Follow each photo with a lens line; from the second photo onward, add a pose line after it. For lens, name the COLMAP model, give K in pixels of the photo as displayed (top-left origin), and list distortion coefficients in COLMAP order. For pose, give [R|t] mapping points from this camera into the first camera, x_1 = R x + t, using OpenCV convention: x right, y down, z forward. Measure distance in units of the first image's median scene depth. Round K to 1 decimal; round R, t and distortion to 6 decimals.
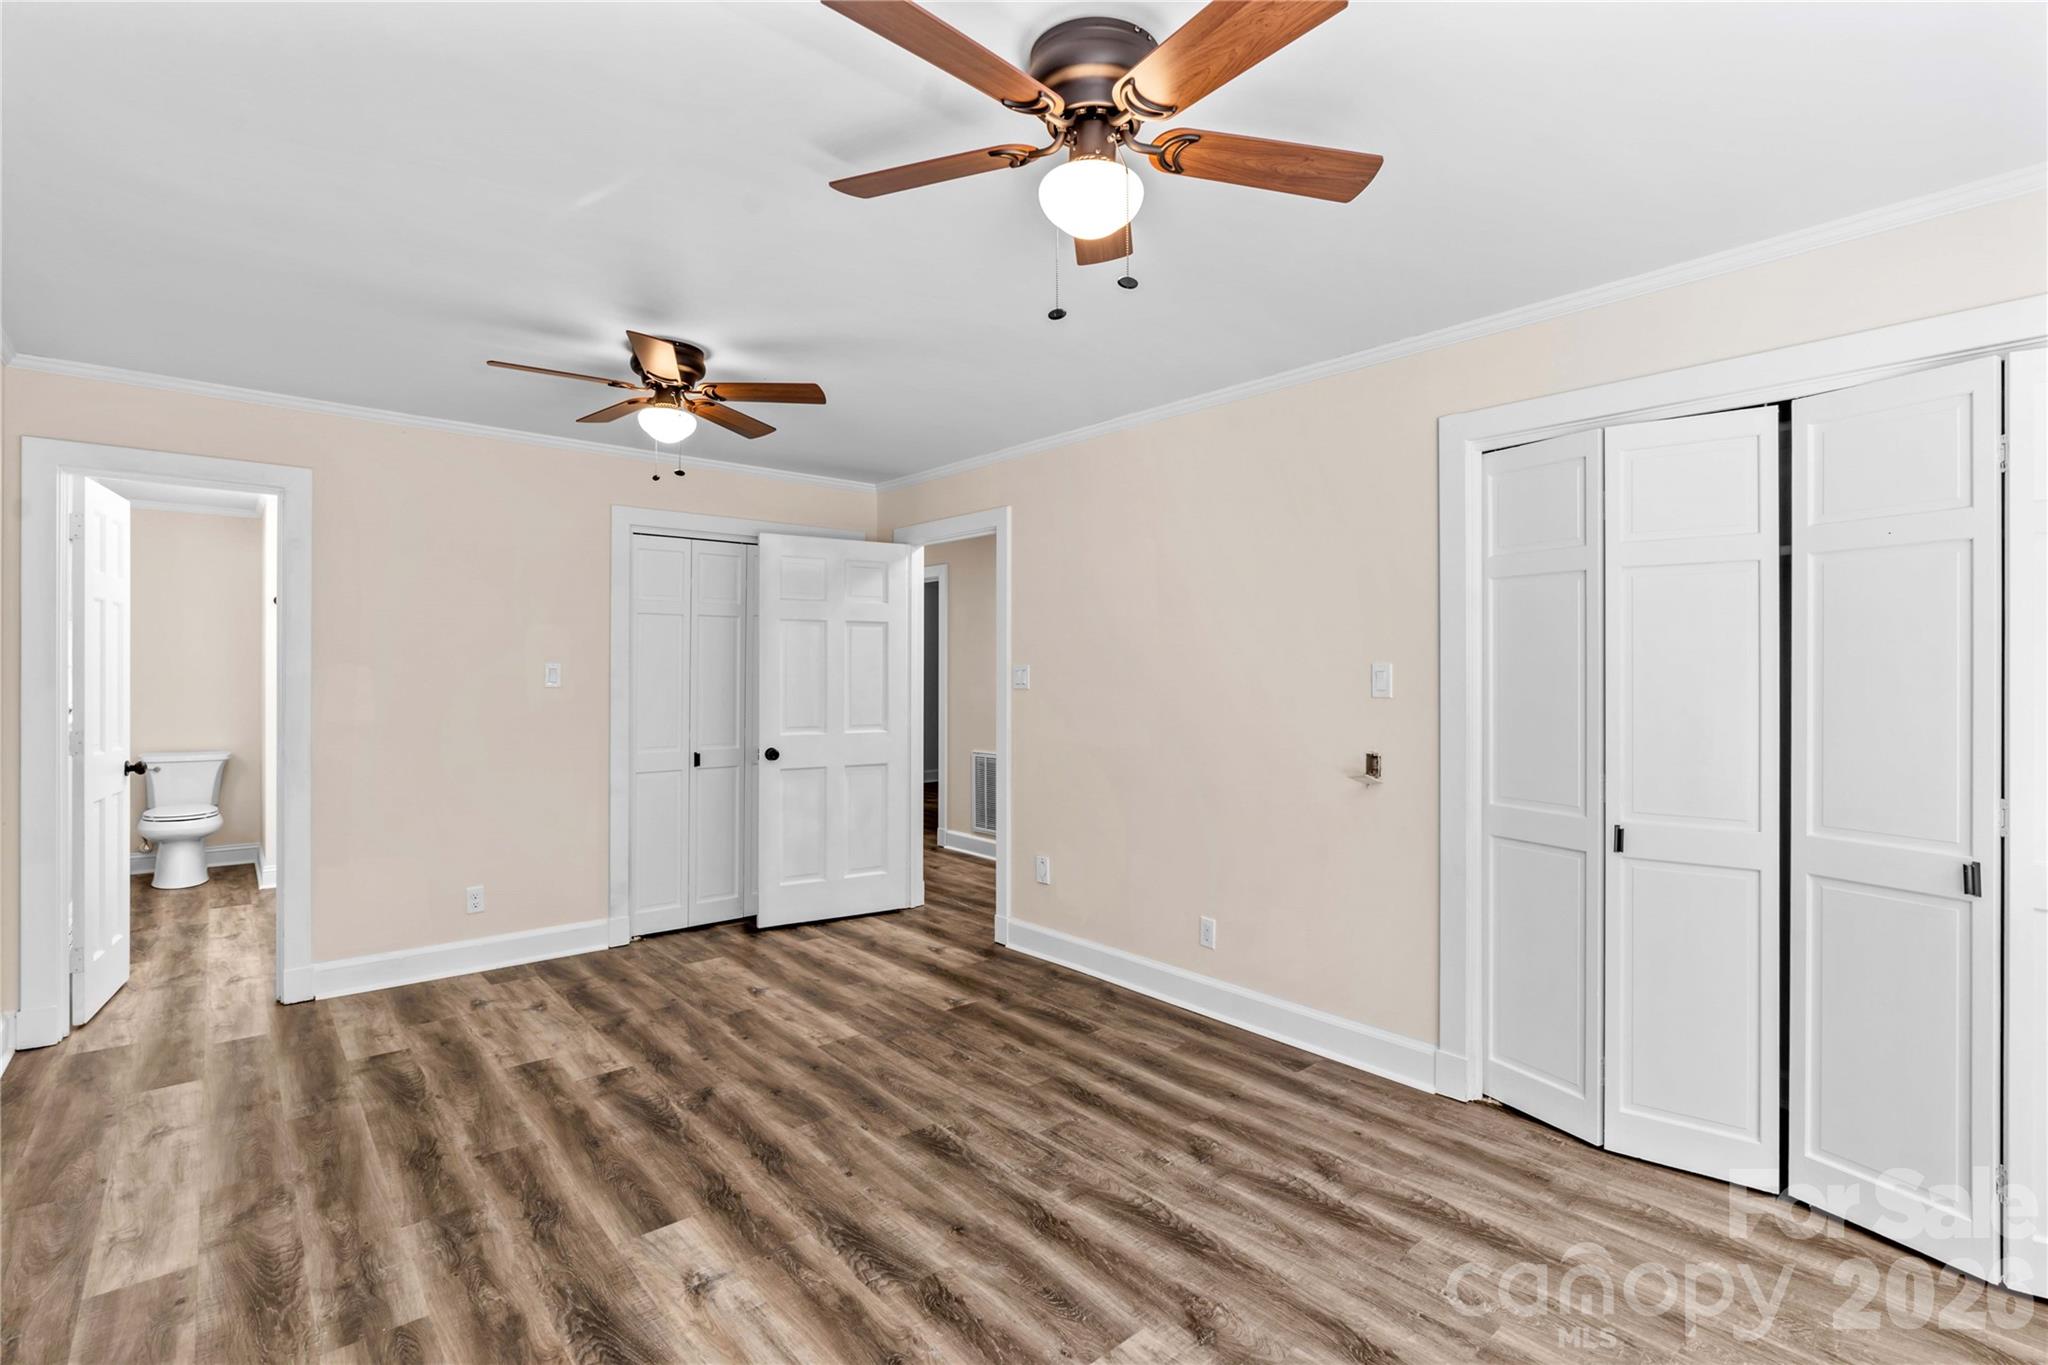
lens RADIAL K [[942.8, 0, 1018.1], [0, 942.8, 673.7], [0, 0, 1]] dist [-0.001641, 0.000056]
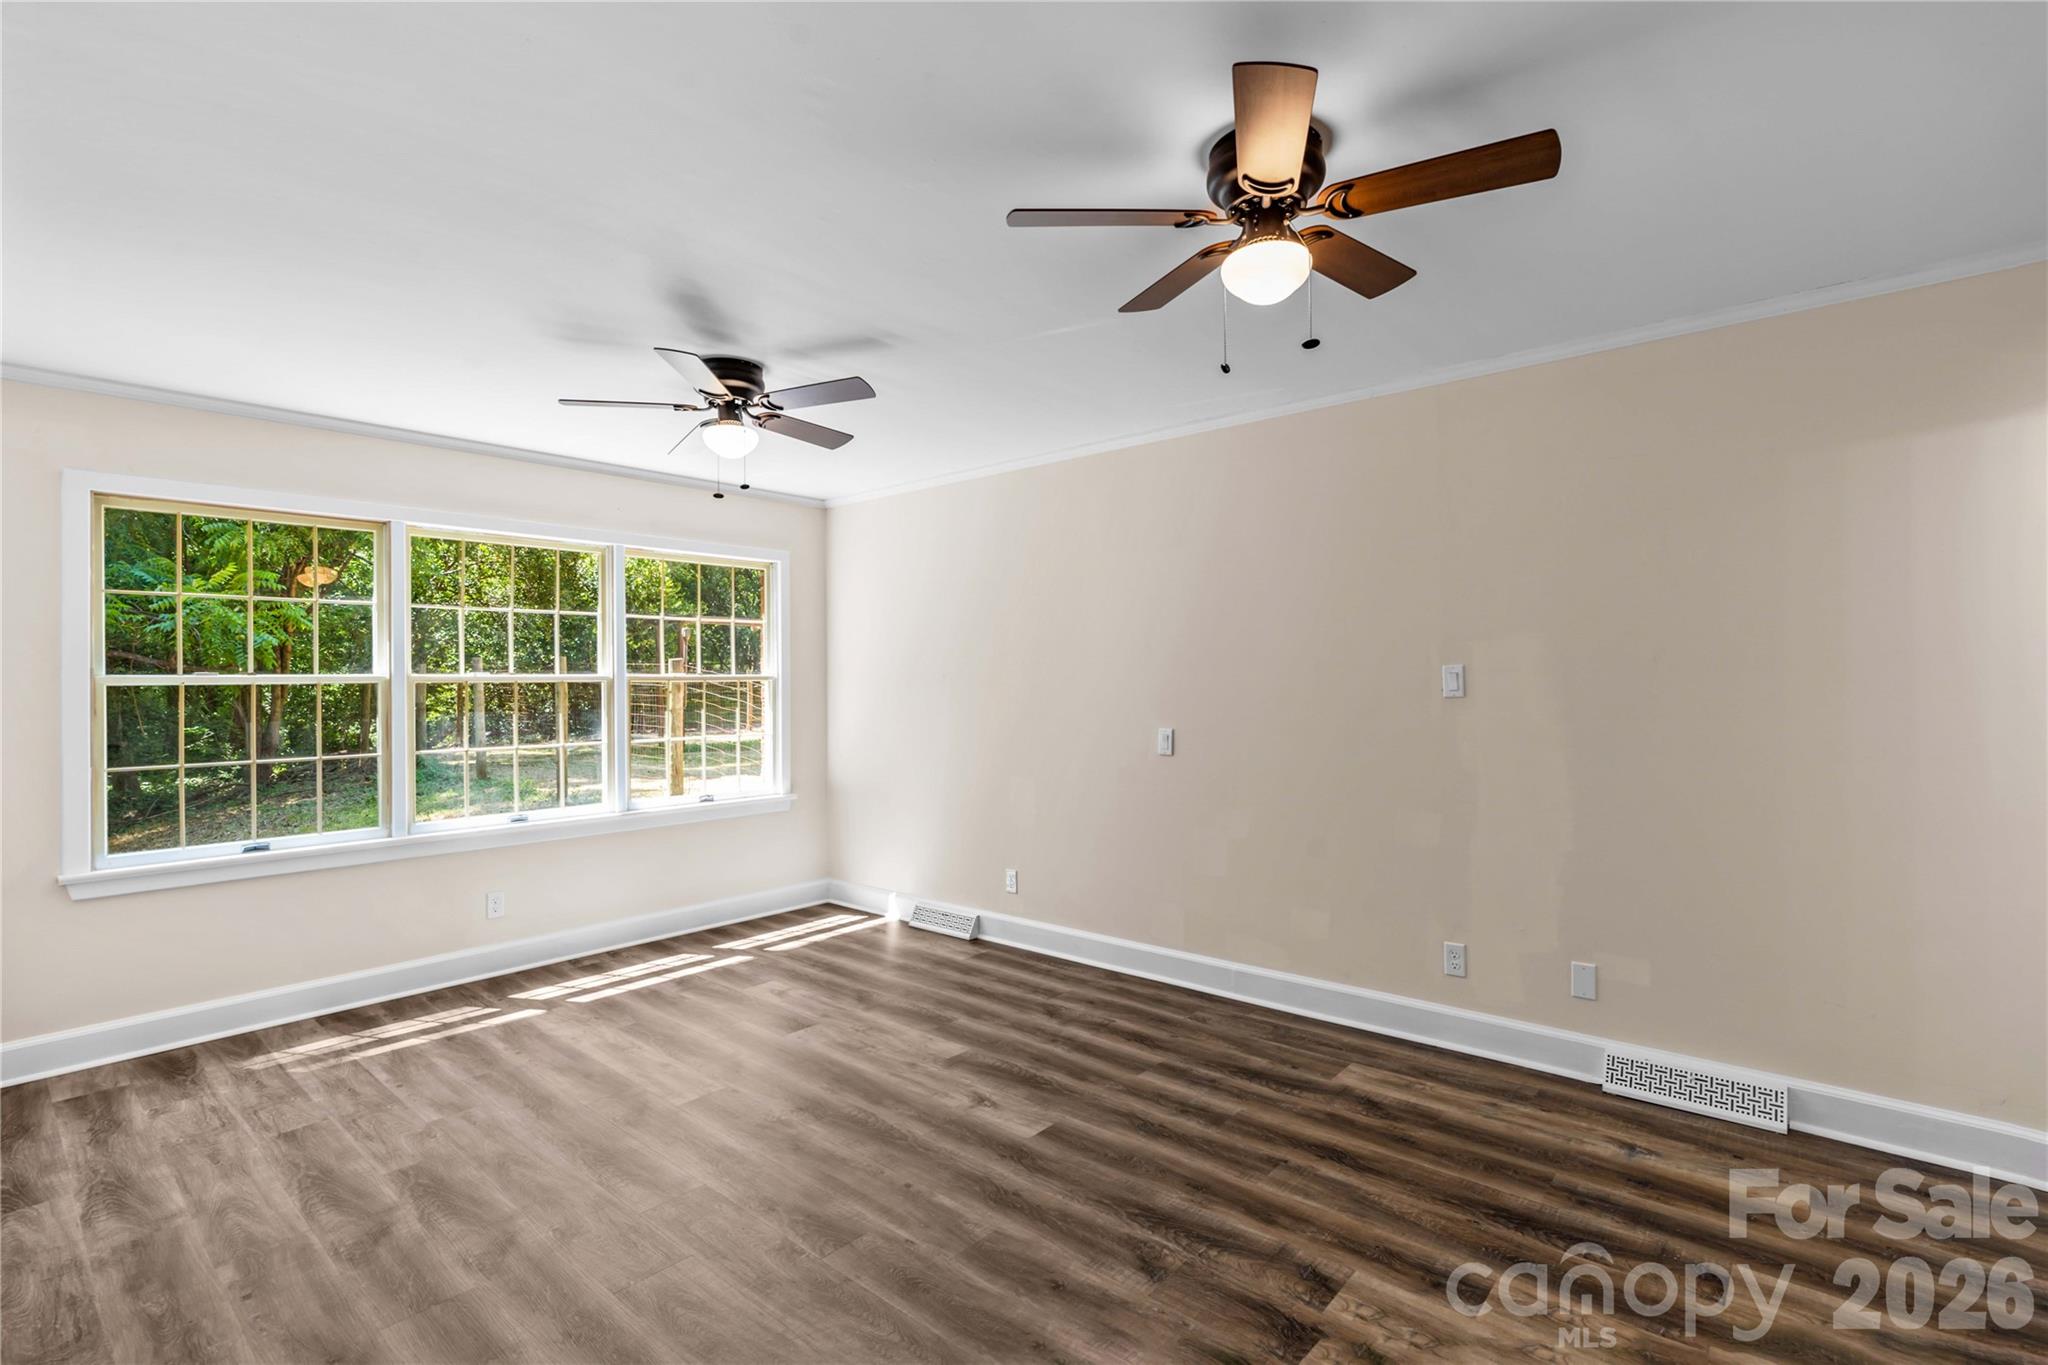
lens RADIAL K [[942.8, 0, 1026.8], [0, 942.8, 679.9], [0, 0, 1]] dist [-0.001641, 0.000056]
pose [[-0.989547, 0.007048, -0.144040, -0.163263], [0.006600, 0.999972, 0.003584, -0.003628], [0.144061, 0.002596, -0.989565, 1.982823]]
